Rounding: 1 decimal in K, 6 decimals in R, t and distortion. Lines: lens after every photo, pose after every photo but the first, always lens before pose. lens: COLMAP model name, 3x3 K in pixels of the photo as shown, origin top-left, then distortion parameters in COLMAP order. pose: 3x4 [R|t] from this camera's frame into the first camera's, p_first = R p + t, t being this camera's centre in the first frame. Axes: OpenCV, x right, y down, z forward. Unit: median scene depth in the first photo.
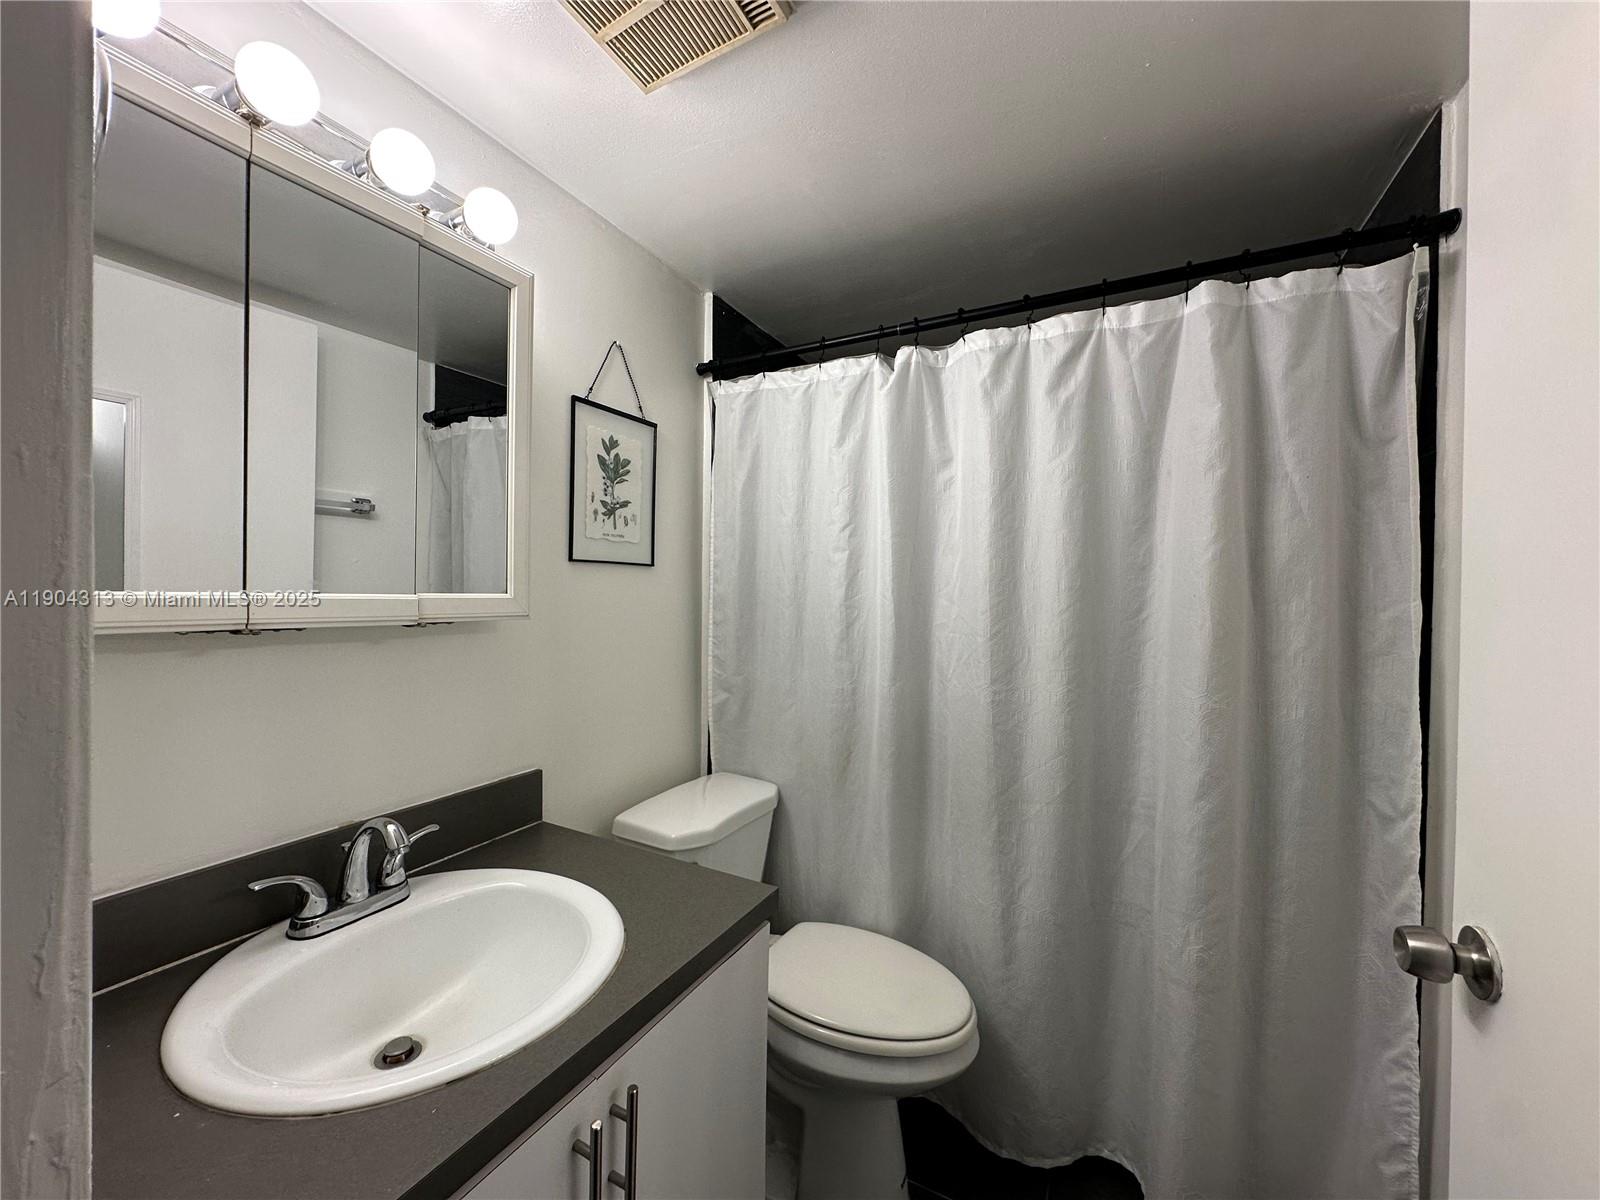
lens RADIAL K [[635.1, 0, 800.0], [0, 635.1, 600.0], [0, 0, 1]] dist [-0.005795, 0.000803]
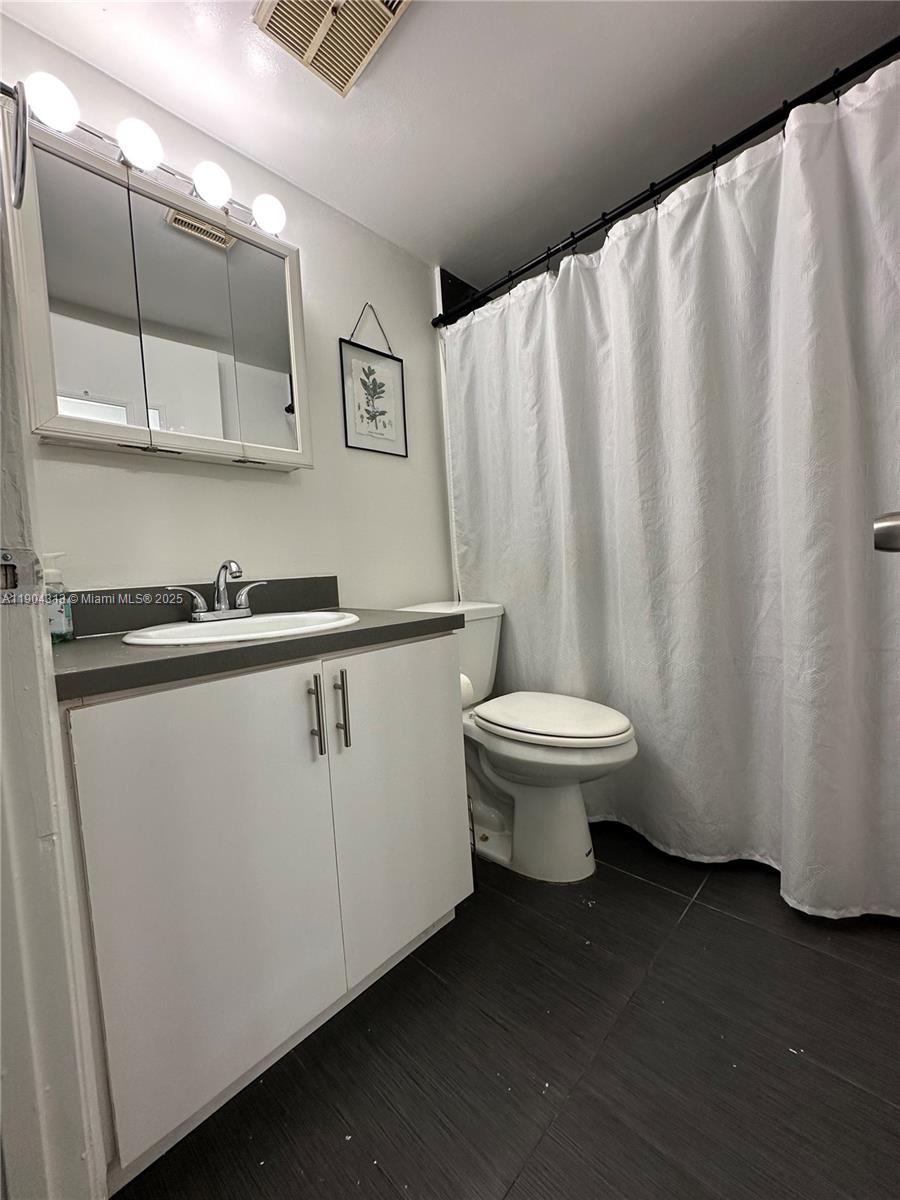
lens RADIAL K [[476.3, 0, 451.8], [0, 476.3, 595.8], [0, 0, 1]] dist [-0.005795, 0.000803]
pose [[0.956805, -0.053370, -0.285791, 0.185530], [0.066553, 0.997111, 0.036609, 0.258577], [0.283011, -0.054048, 0.957592, -0.059234]]
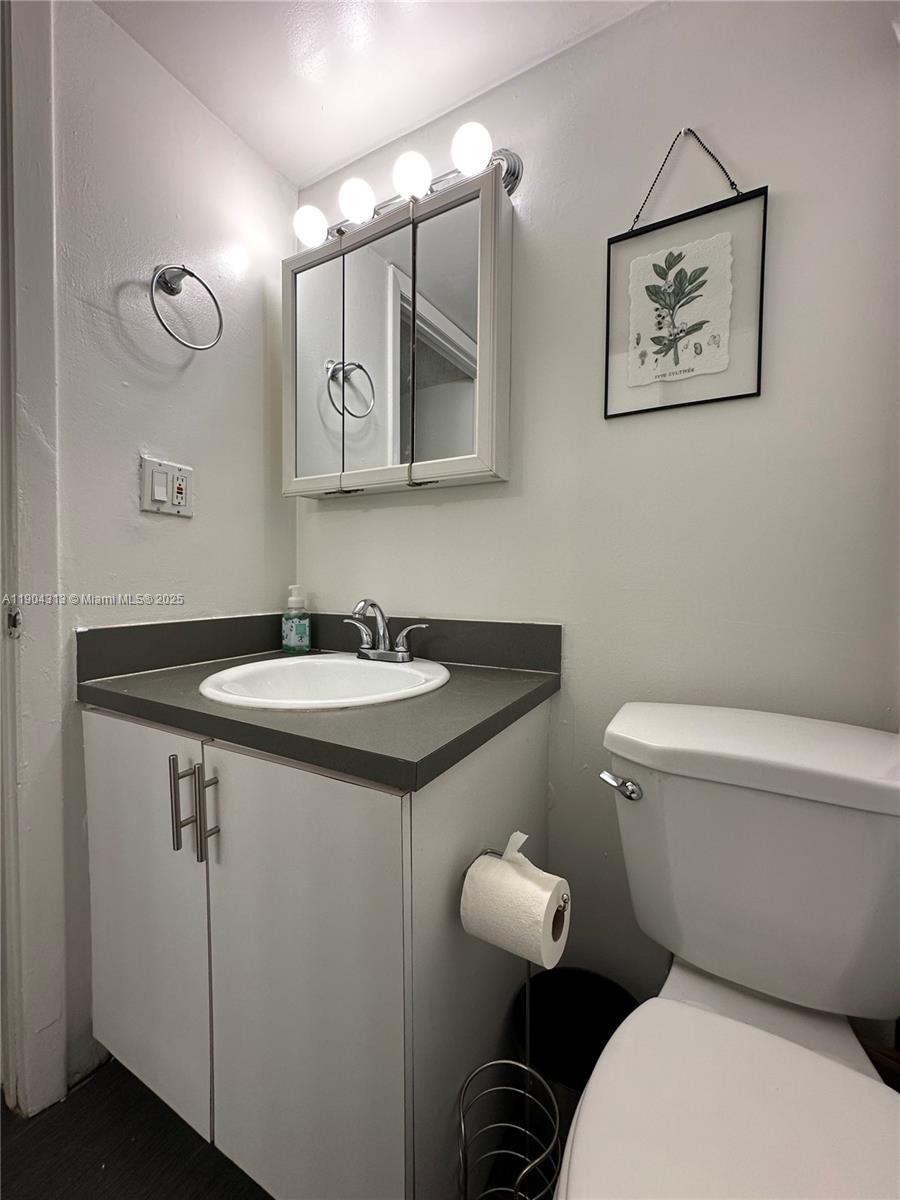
lens RADIAL K [[476.3, 0, 451.8], [0, 476.3, 595.8], [0, 0, 1]] dist [-0.005795, 0.000803]
pose [[-0.022425, 0.023748, -0.999466, 0.338968], [-0.018657, 0.999534, 0.024168, 0.178868], [0.999574, 0.019189, -0.021972, 0.738815]]
